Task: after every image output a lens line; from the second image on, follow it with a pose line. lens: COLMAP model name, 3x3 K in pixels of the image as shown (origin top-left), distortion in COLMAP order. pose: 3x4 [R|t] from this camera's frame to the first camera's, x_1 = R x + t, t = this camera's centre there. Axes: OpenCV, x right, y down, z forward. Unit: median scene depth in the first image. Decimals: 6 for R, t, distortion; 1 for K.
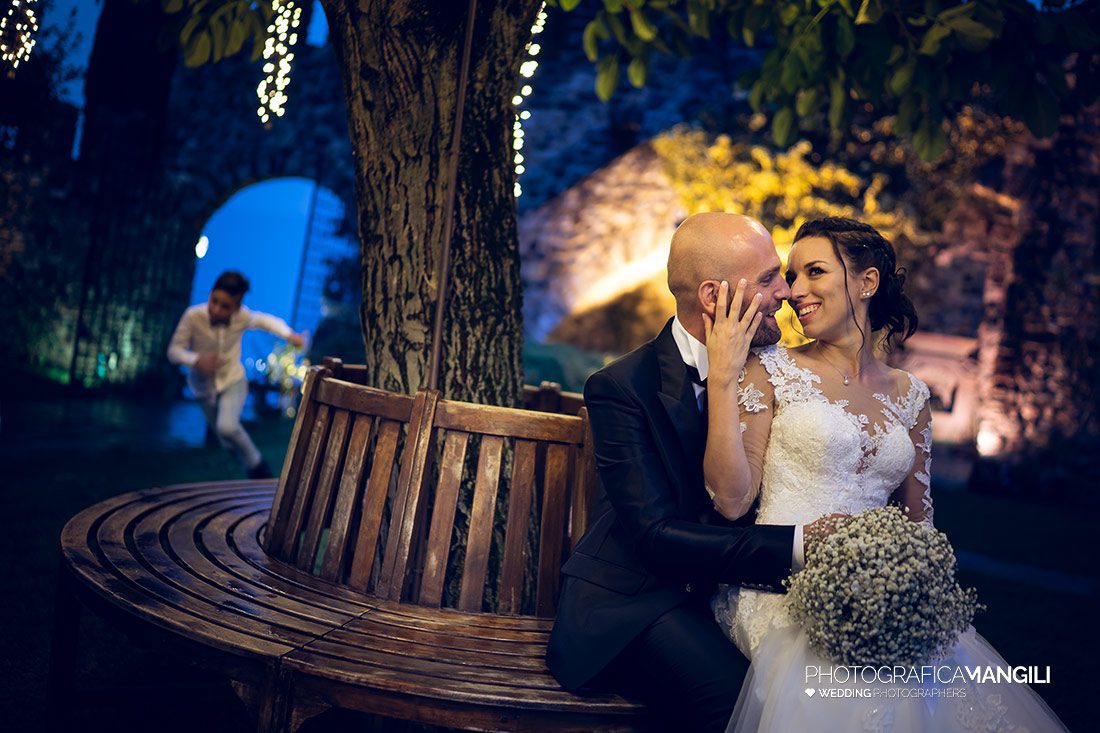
lens RADIAL K [[1101.3, 0, 550.0], [0, 1101.3, 366.5], [0, 0, 1]] dist [-0.076557, 0.107257]
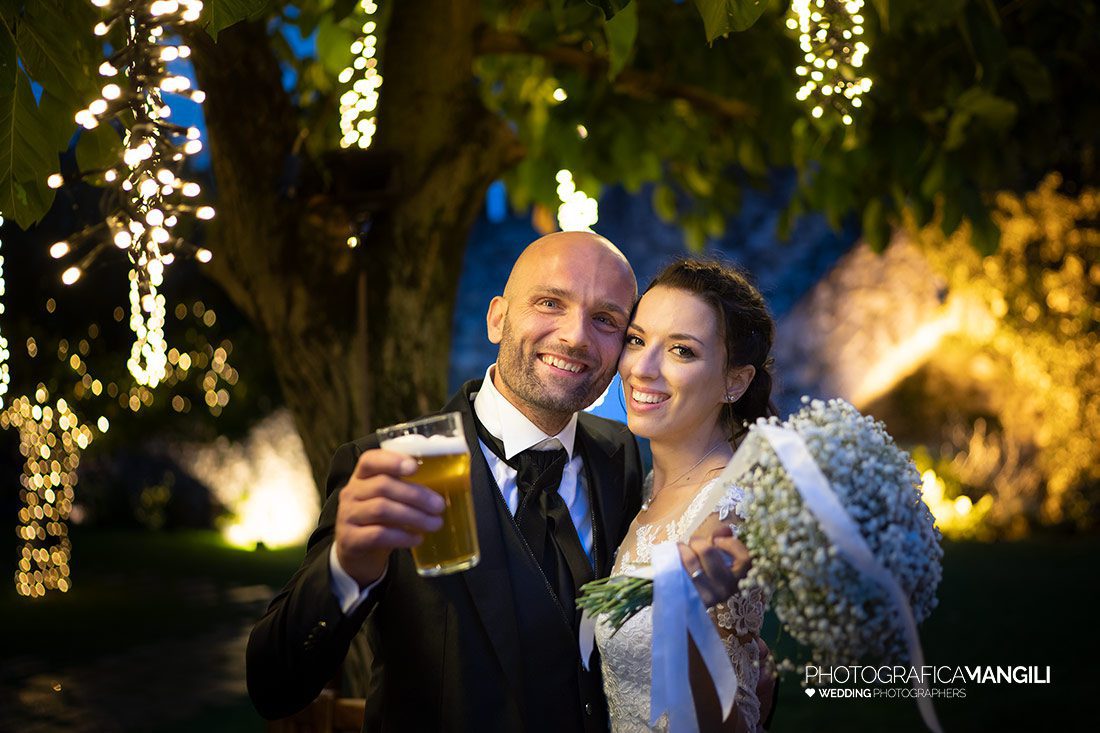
lens RADIAL K [[1101.3, 0, 550.0], [0, 1101.3, 366.5], [0, 0, 1]] dist [-0.076557, 0.107257]
pose [[0.919309, -0.230250, -0.319150, 0.104660], [0.200826, 0.971912, -0.122705, -0.023912], [0.338438, 0.048711, 0.939727, 0.015153]]
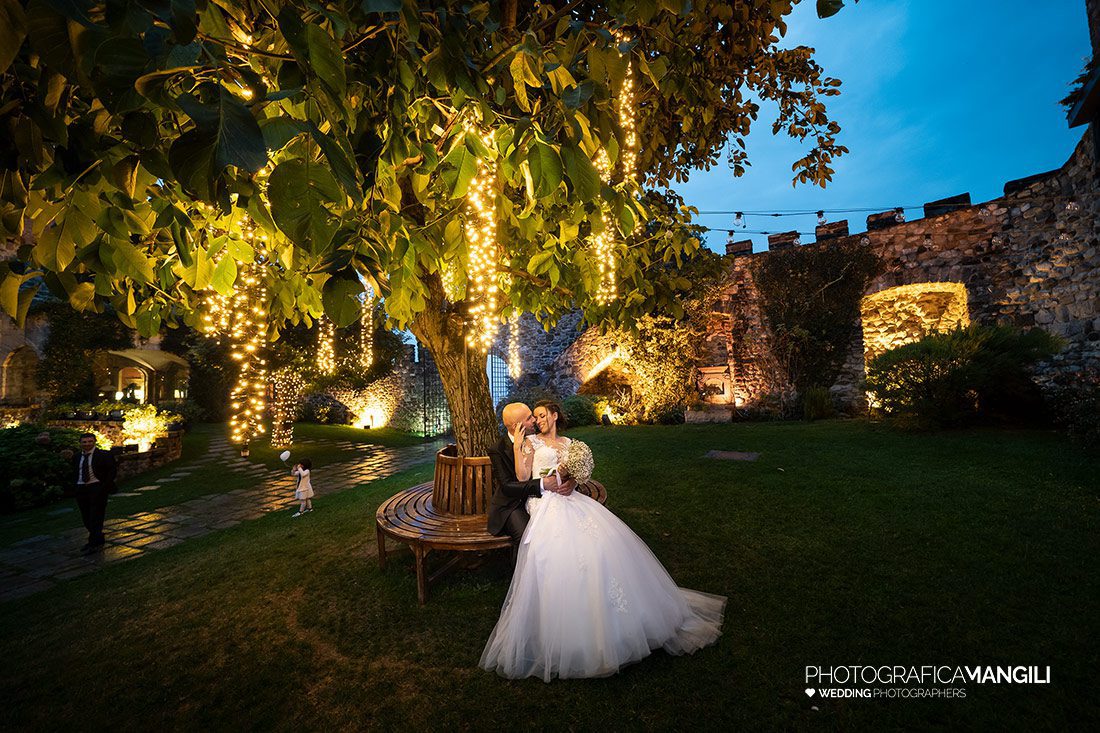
lens RADIAL K [[404.1, 0, 550.0], [0, 404.1, 366.5], [0, 0, 1]] dist [-0.015455, -0.000028]
pose [[0.971915, -0.198666, -0.126145, 0.088505], [0.189121, 0.978378, -0.083723, -0.021981], [0.140050, 0.057515, 0.988473, -0.070270]]
